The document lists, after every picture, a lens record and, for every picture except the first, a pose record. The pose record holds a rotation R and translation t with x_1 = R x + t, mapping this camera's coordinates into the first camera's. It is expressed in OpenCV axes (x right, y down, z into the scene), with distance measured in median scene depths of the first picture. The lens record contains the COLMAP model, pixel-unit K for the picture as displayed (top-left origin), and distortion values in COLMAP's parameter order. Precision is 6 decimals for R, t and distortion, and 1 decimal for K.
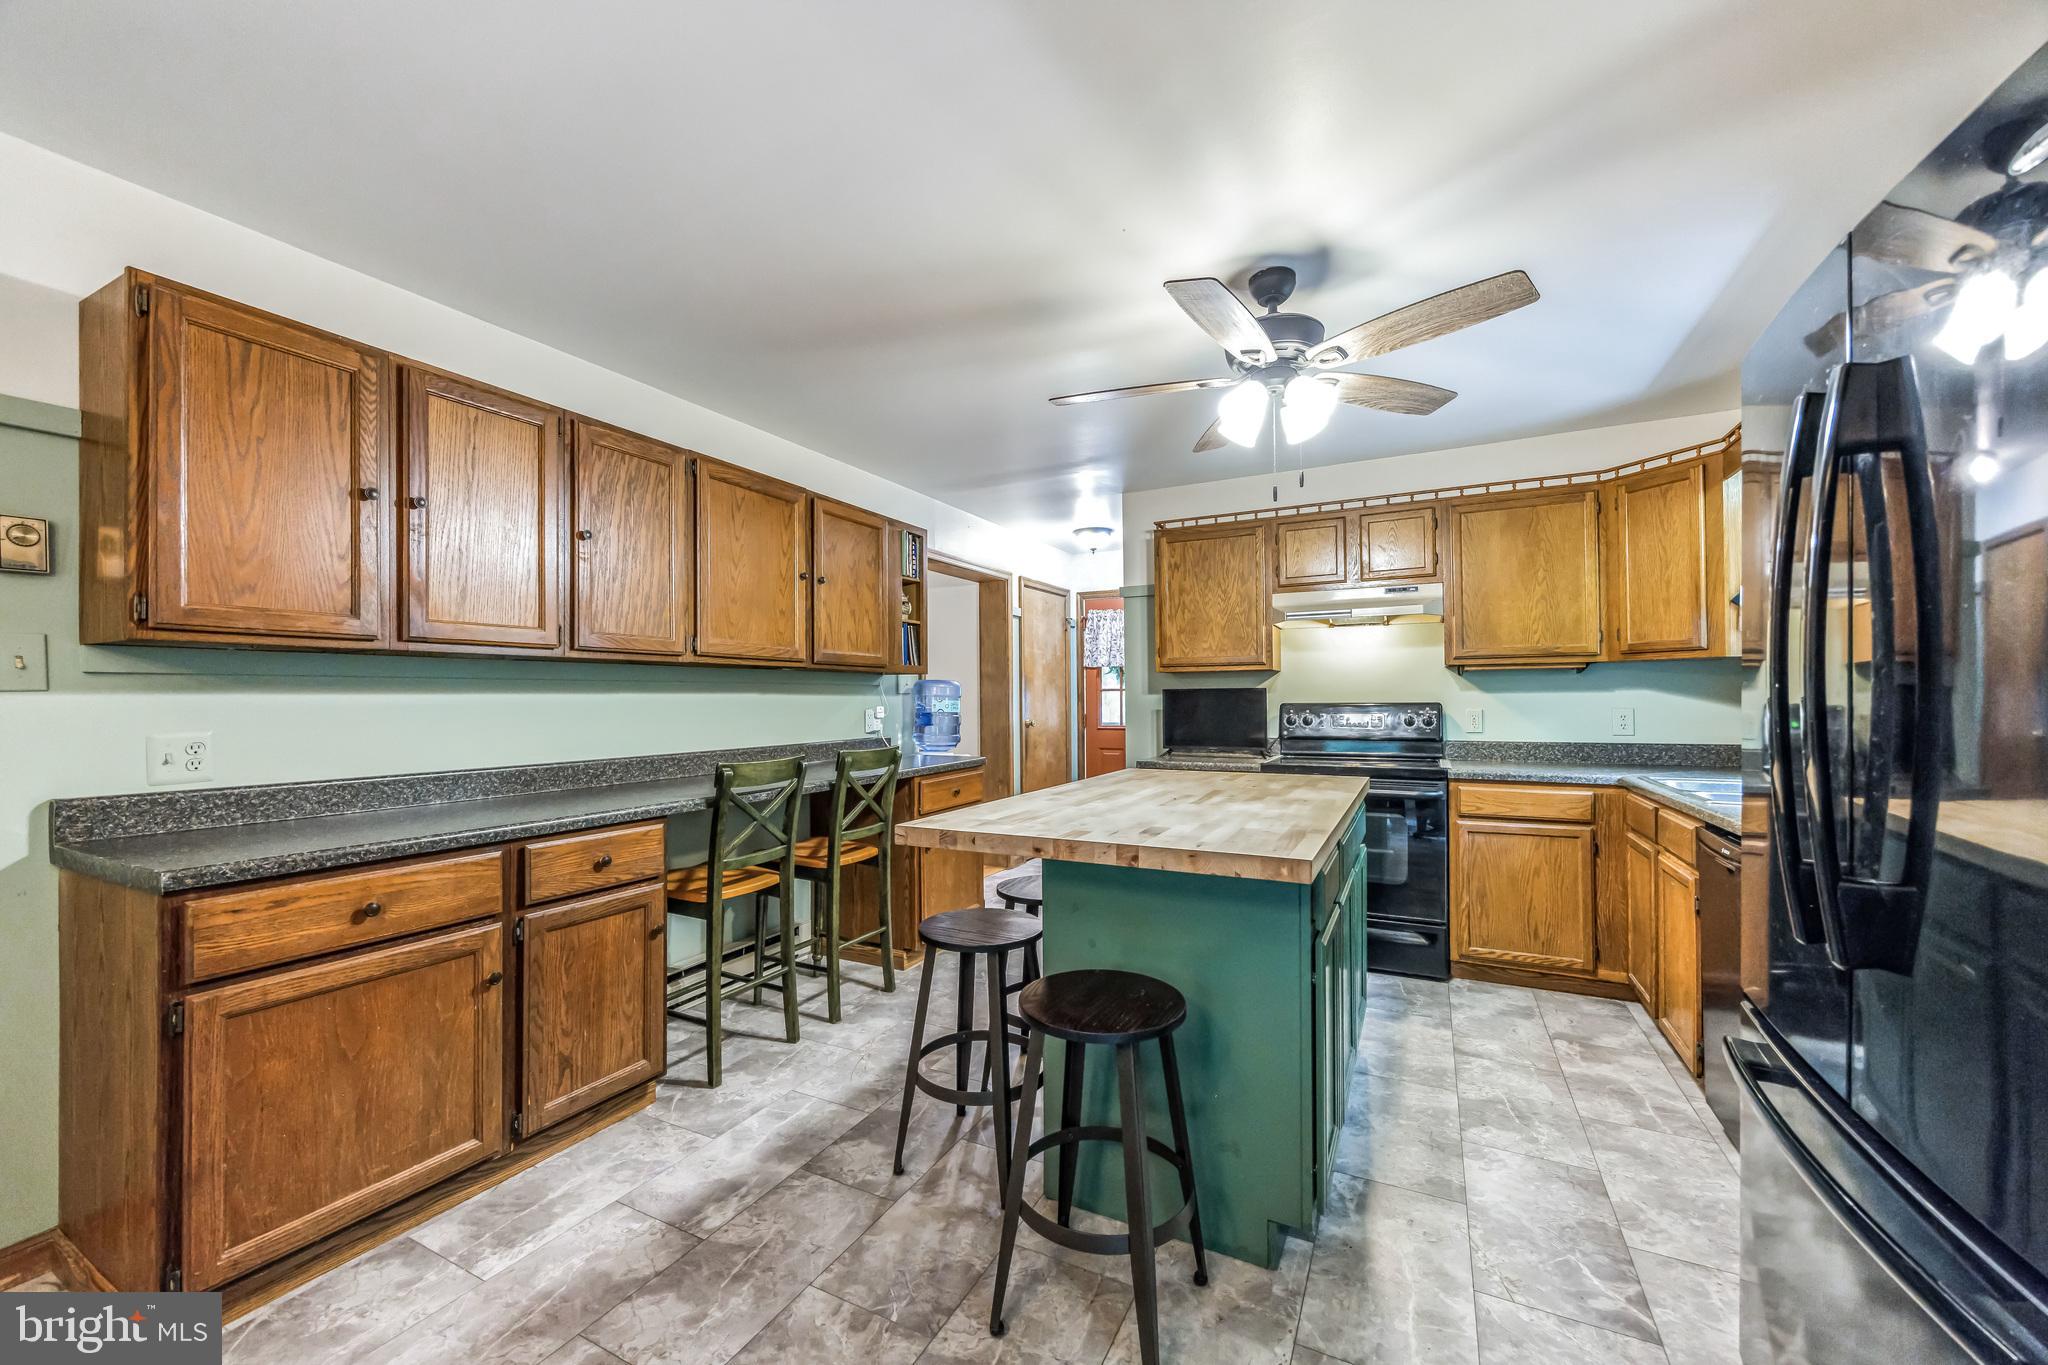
lens RADIAL K [[788.0, 0, 1014.7], [0, 788.0, 691.8], [0, 0, 1]] dist [-0.000178, -0.000007]
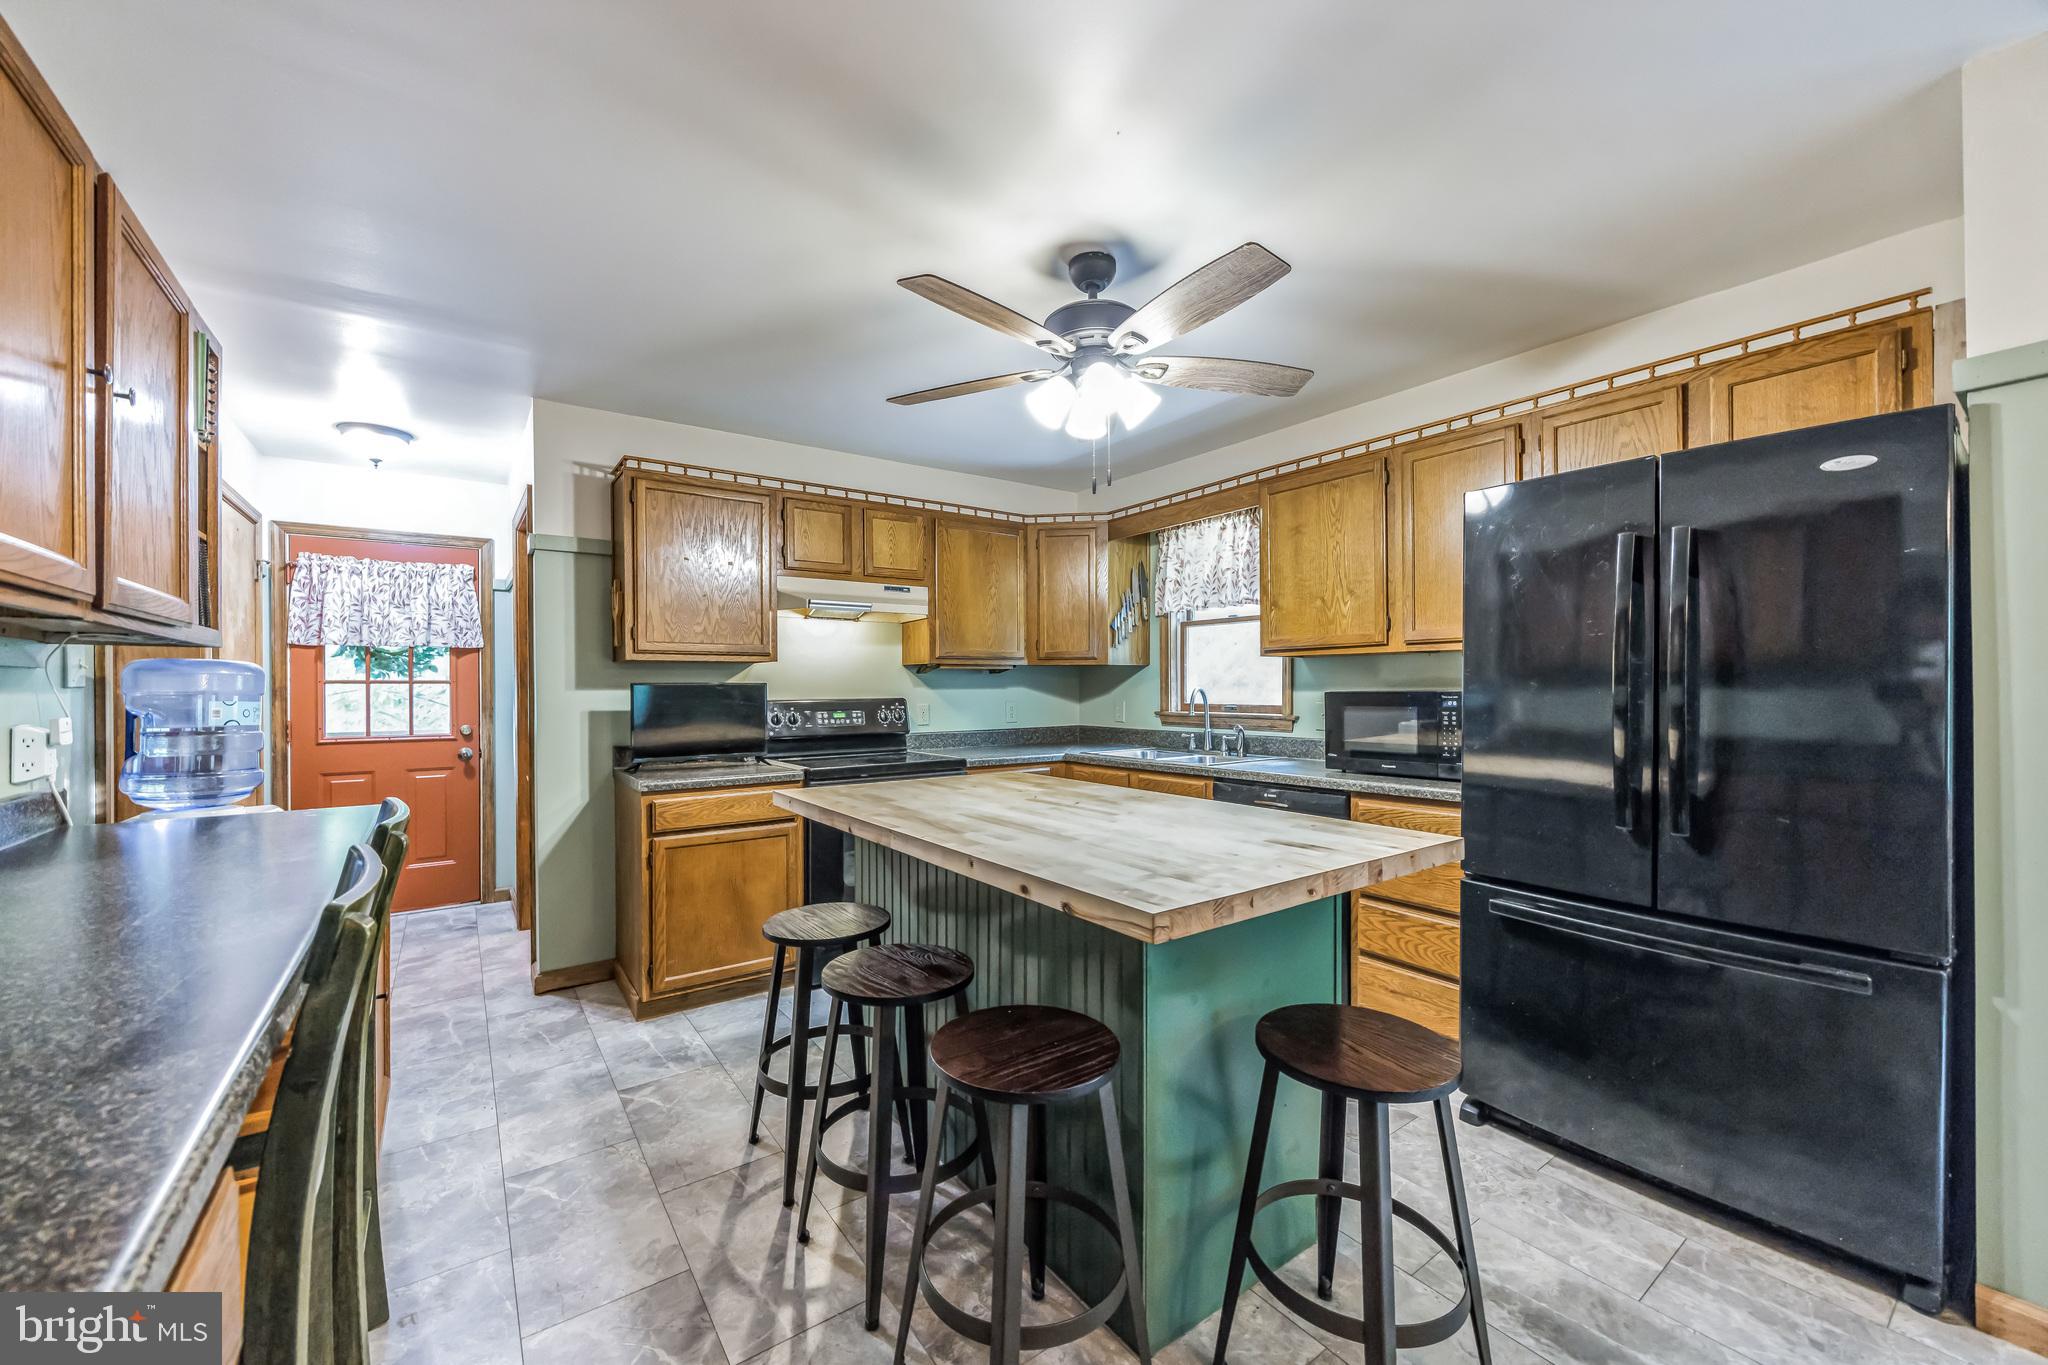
lens RADIAL K [[795.5, 0, 1020.8], [0, 795.5, 687.9], [0, 0, 1]] dist [0.002074, 0.000094]
pose [[0.452644, 0.003298, 0.891685, -0.389919], [-0.005616, 0.999984, -0.000848, -0.000447], [-0.891674, -0.004624, 0.452655, 0.407969]]
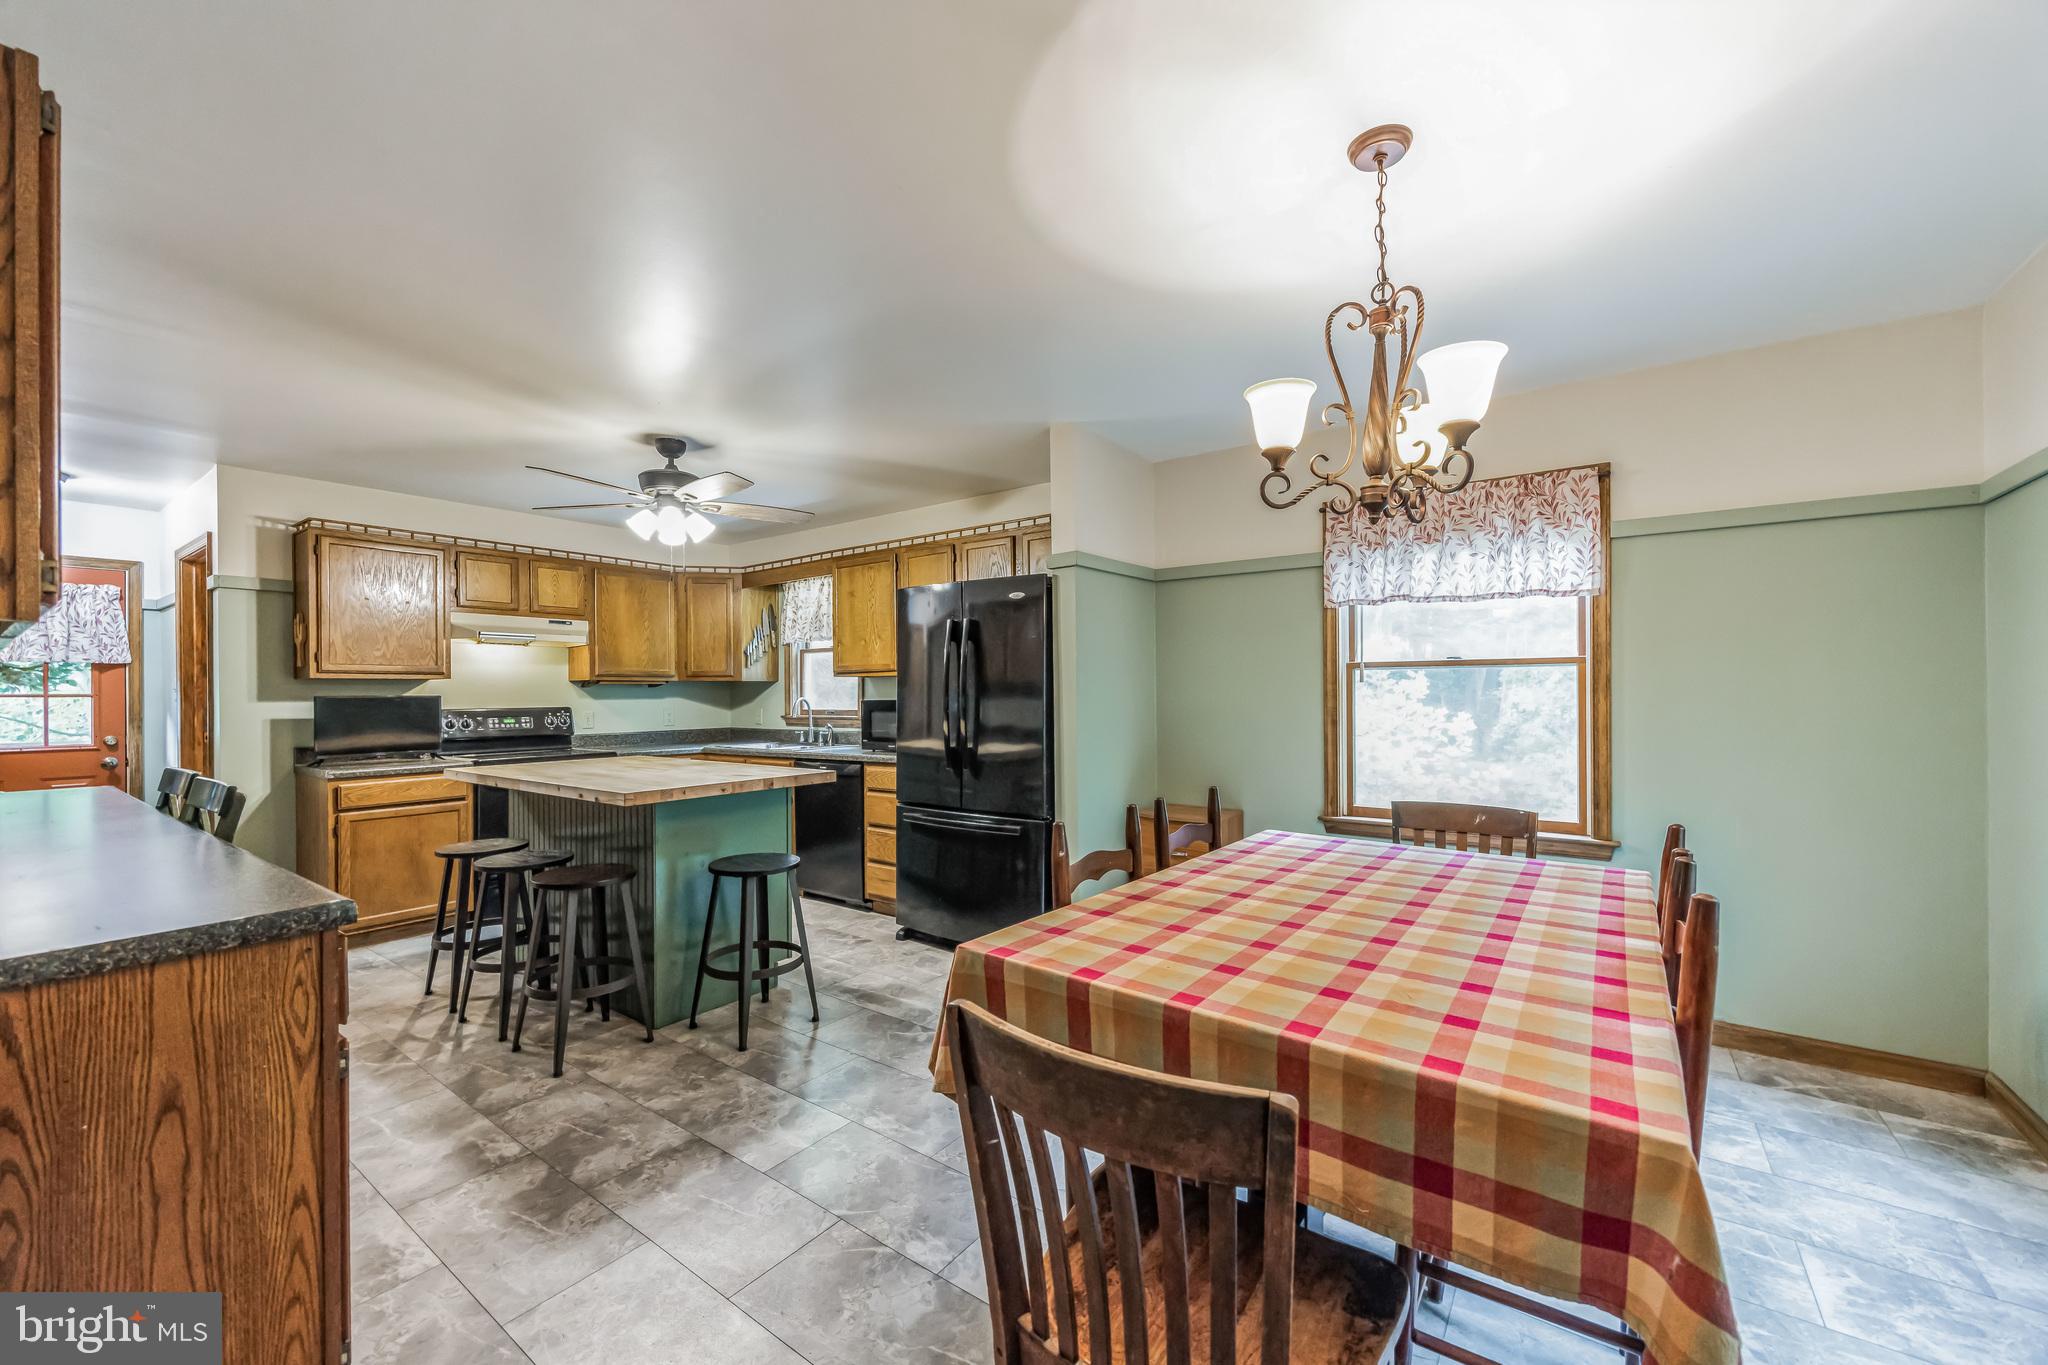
lens RADIAL K [[788.0, 0, 1014.7], [0, 788.0, 691.8], [0, 0, 1]] dist [-0.000178, -0.000007]
pose [[0.154884, 0.009182, 0.987890, -0.749715], [-0.000981, 0.999958, -0.009141, -0.001331], [-0.987932, 0.000447, 0.154887, 0.039462]]
